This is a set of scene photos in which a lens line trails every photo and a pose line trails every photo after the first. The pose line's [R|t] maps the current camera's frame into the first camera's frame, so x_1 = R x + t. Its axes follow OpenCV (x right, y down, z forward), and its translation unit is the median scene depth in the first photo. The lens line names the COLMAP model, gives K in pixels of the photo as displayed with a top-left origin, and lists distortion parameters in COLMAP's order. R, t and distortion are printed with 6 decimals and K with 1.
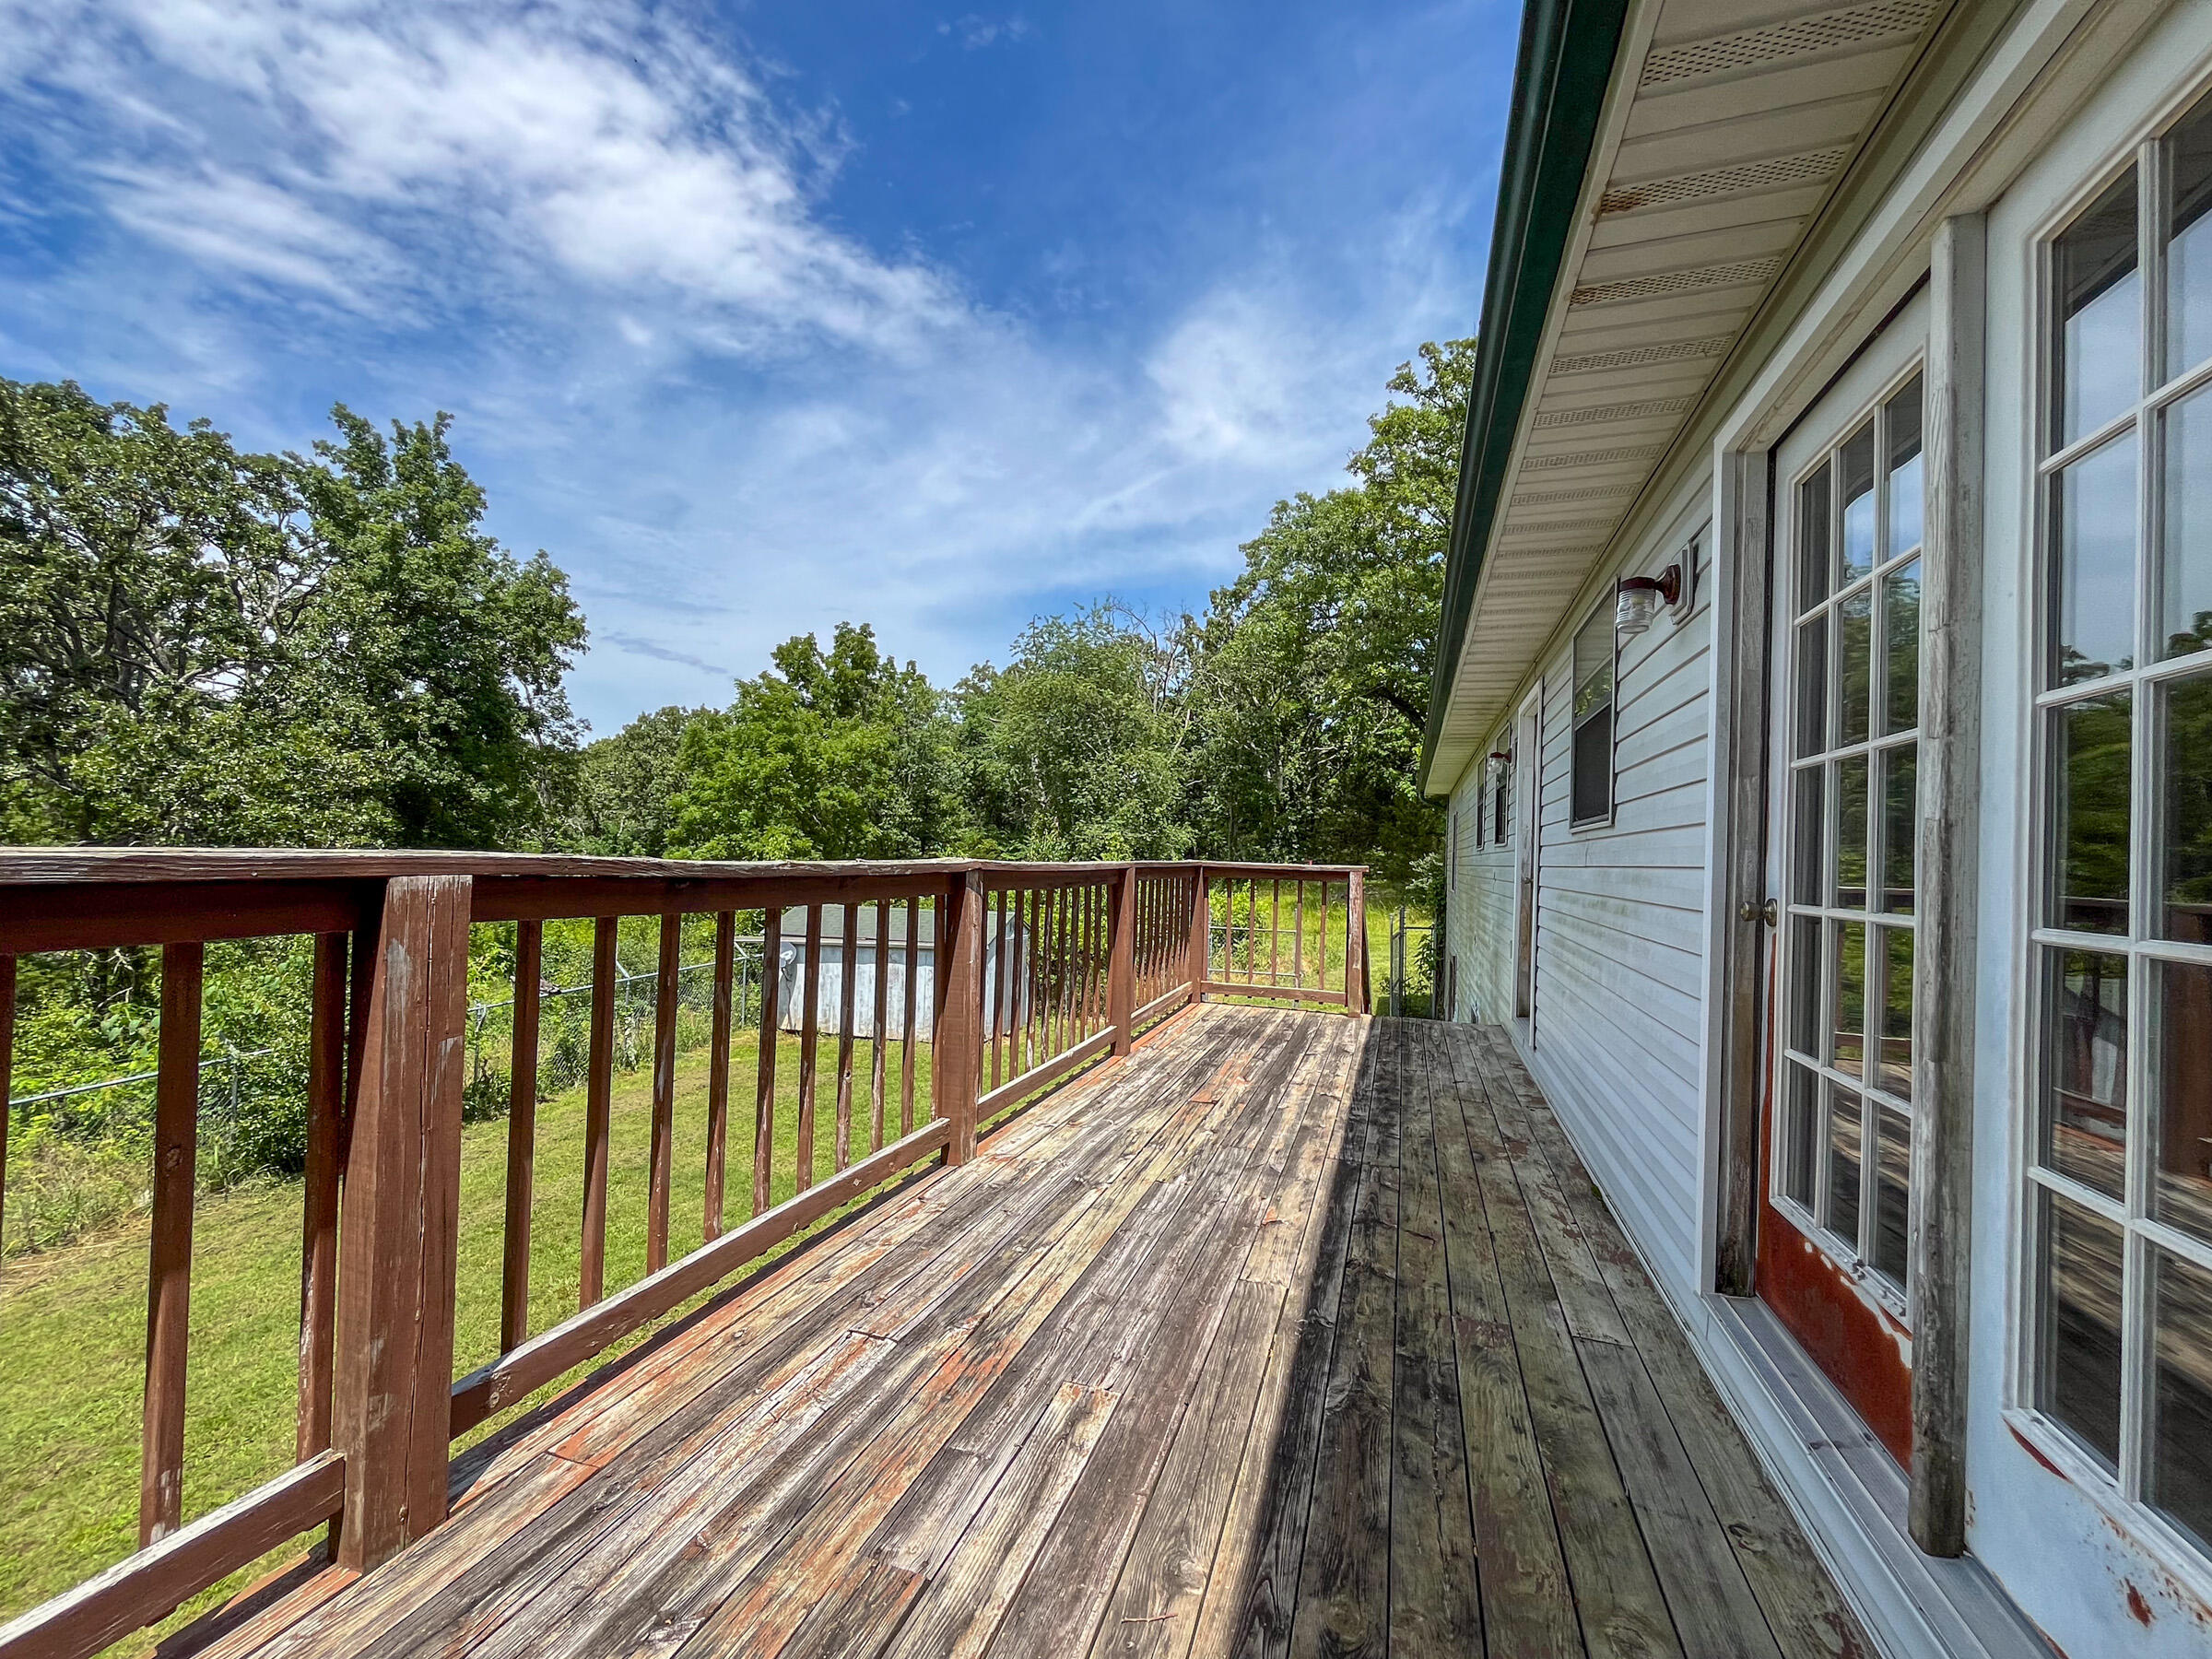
lens RADIAL K [[942.1, 0, 1101.3], [0, 942.1, 834.0], [0, 0, 1]] dist [-0.001512, -0.000146]
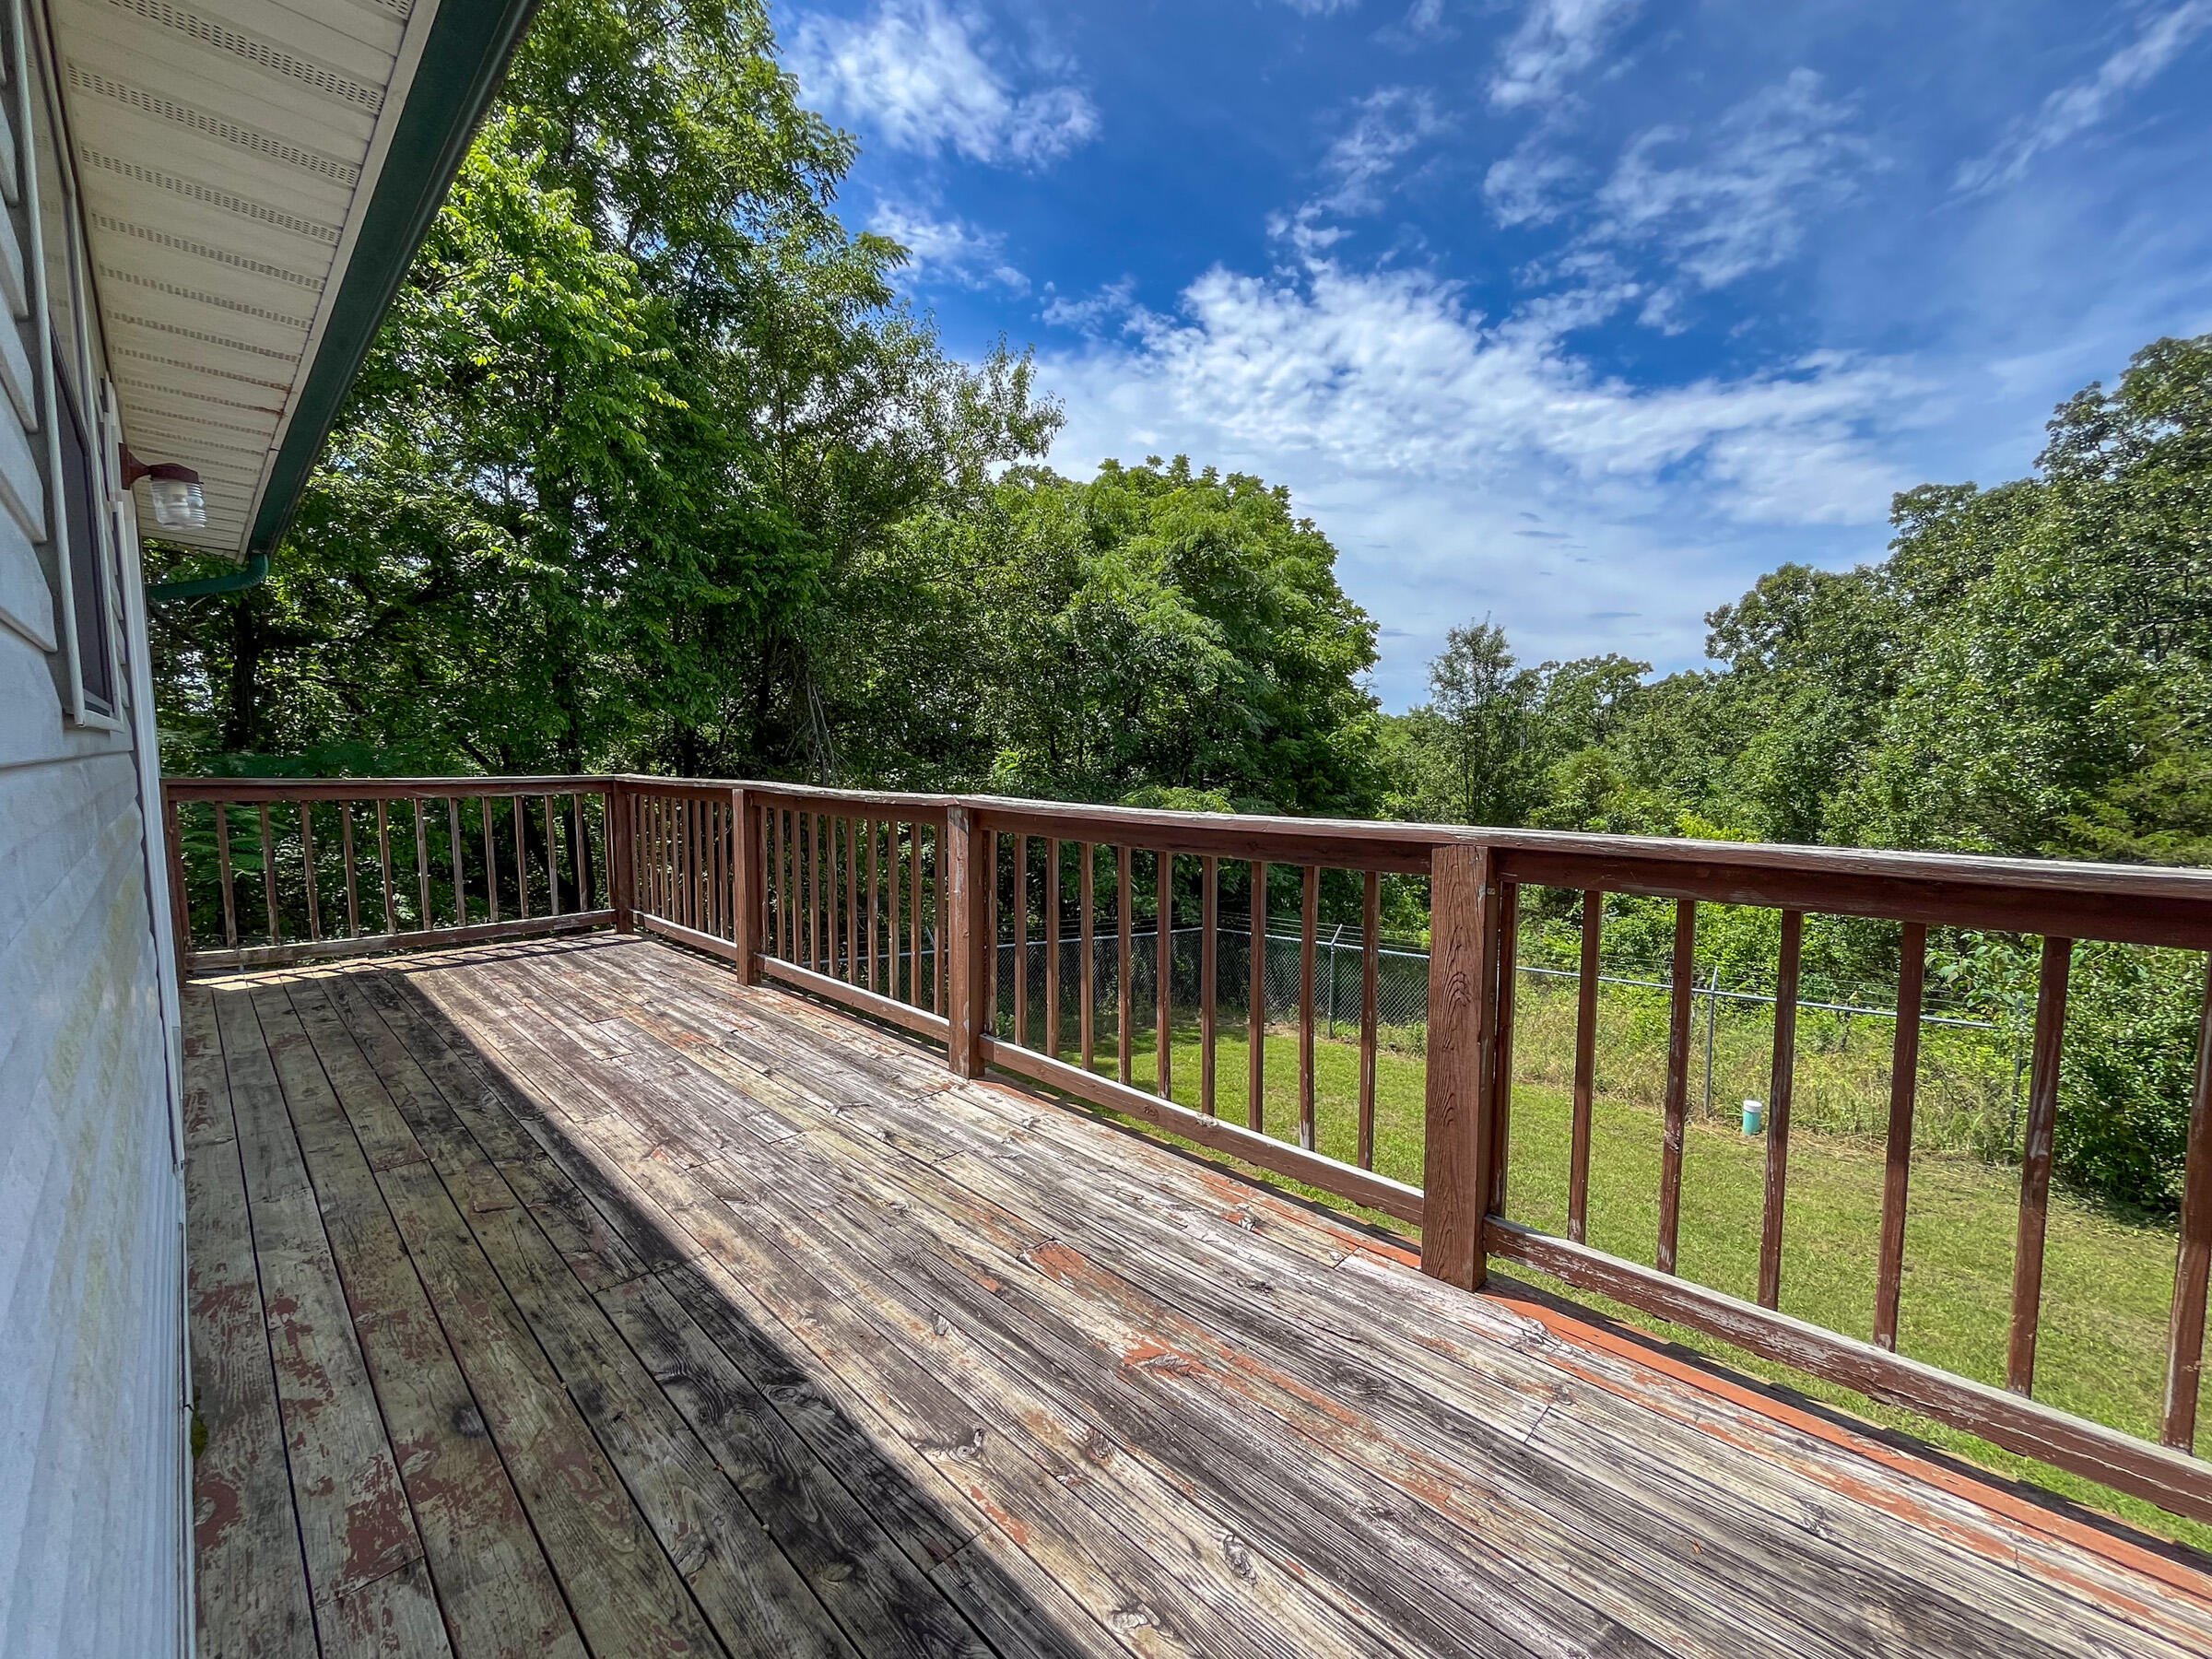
lens RADIAL K [[942.1, 0, 1101.3], [0, 942.1, 834.0], [0, 0, 1]] dist [-0.001512, -0.000146]
pose [[-0.467805, 0.040826, -0.882888, 0.846136], [-0.000464, 0.998921, 0.046437, 0.027135], [0.883831, 0.022133, -0.467282, 1.924921]]
